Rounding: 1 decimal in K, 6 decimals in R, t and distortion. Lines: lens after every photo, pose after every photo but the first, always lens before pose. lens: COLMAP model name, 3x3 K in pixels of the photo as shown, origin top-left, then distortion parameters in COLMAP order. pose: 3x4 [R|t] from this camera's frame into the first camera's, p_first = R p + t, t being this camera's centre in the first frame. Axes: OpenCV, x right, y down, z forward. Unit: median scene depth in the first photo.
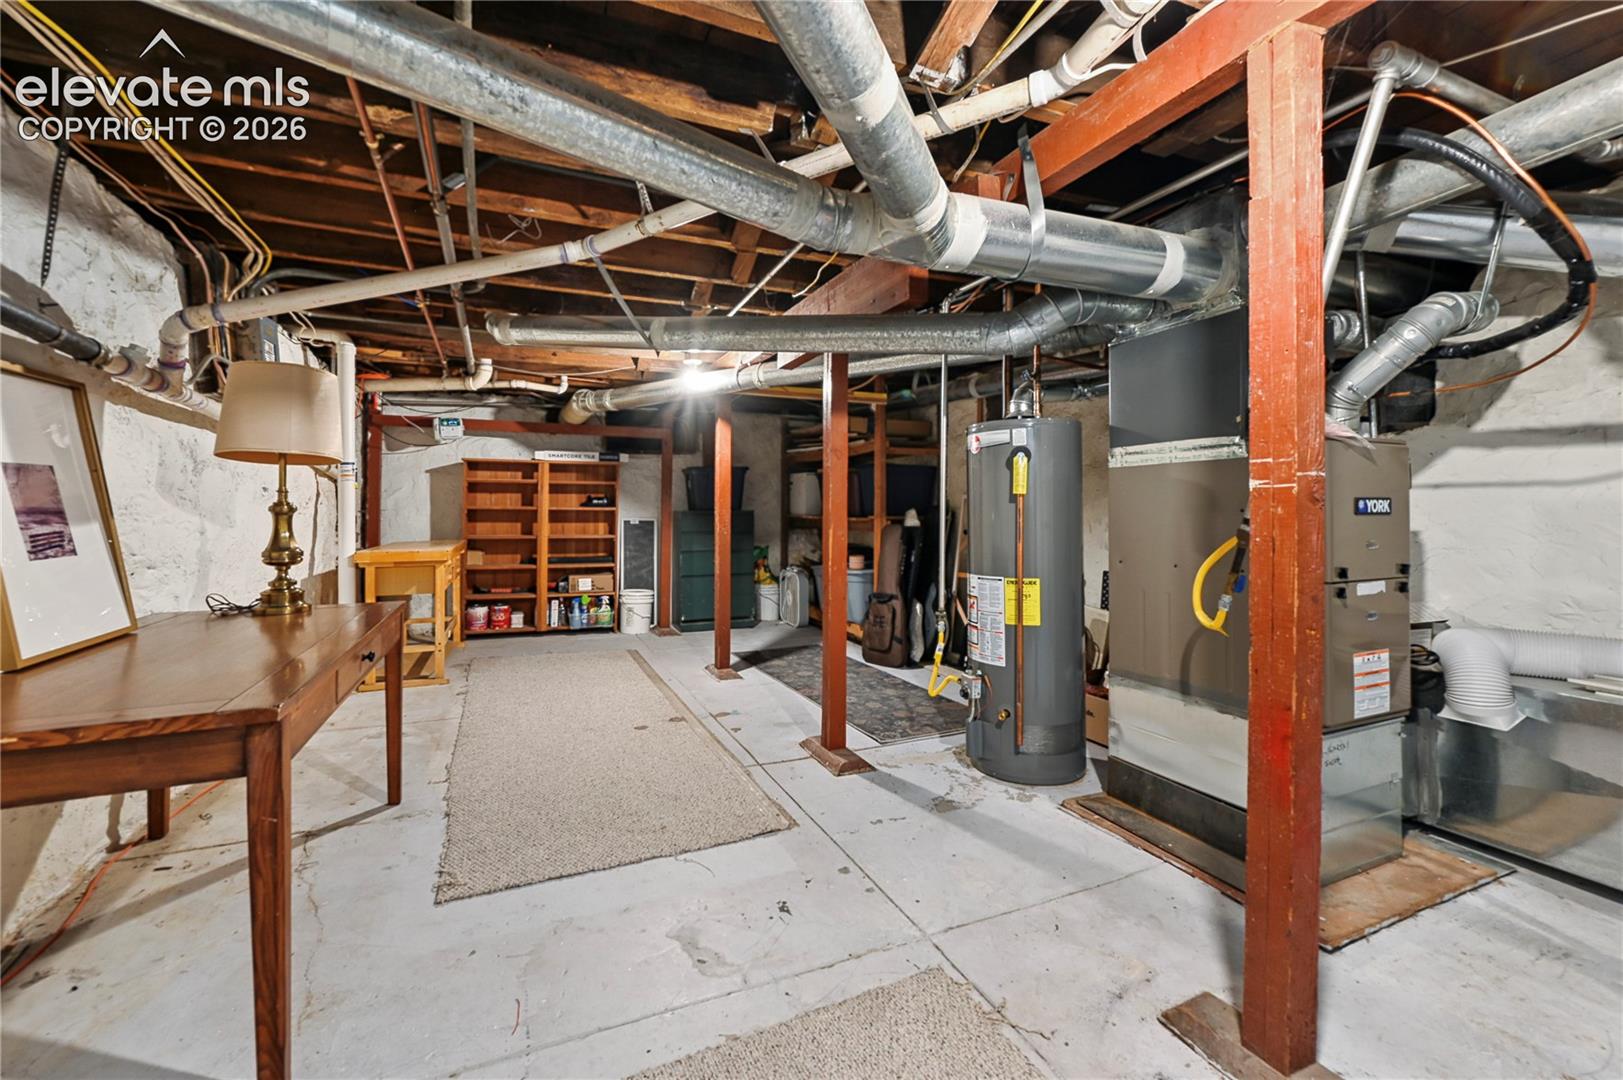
lens RADIAL K [[660.8, 0, 800.2], [0, 660.8, 513.1], [0, 0, 1]] dist [0.001271, 0.000121]
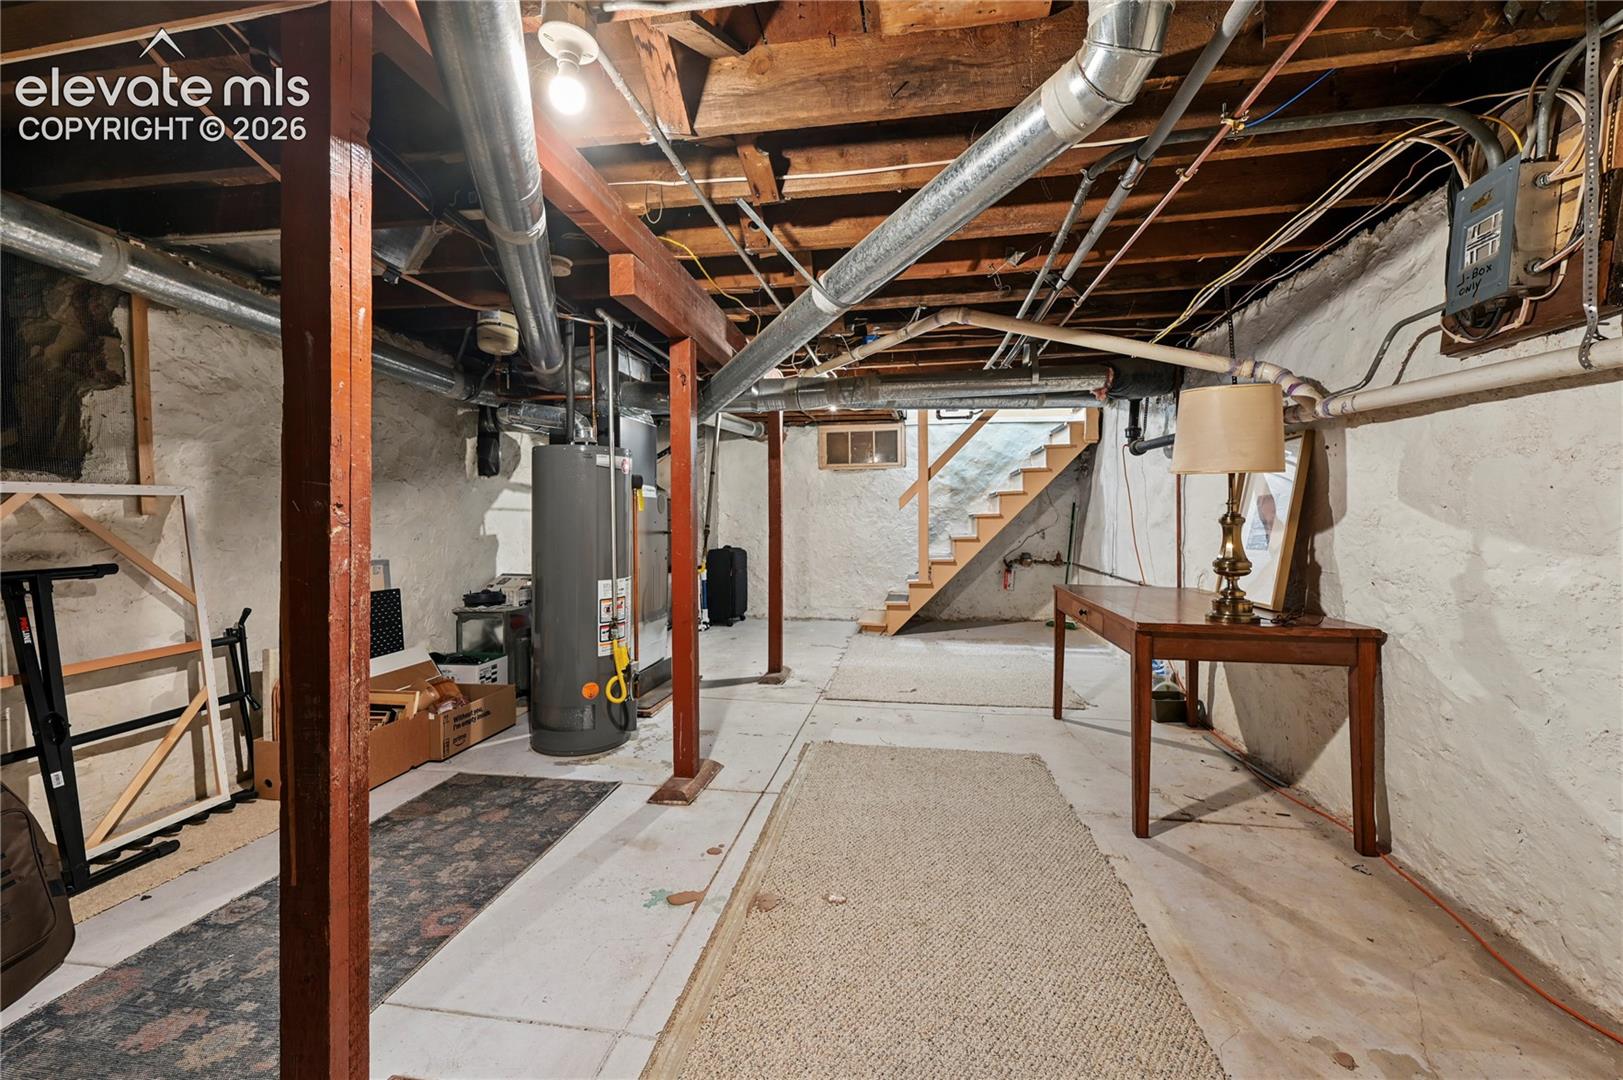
lens RADIAL K [[660.8, 0, 800.2], [0, 660.8, 513.1], [0, 0, 1]] dist [0.001271, 0.000121]
pose [[-0.831201, 0.008560, 0.555906, -0.654742], [0.004587, 0.999953, -0.008539, -0.009946], [-0.555953, -0.004548, -0.831201, 1.818949]]
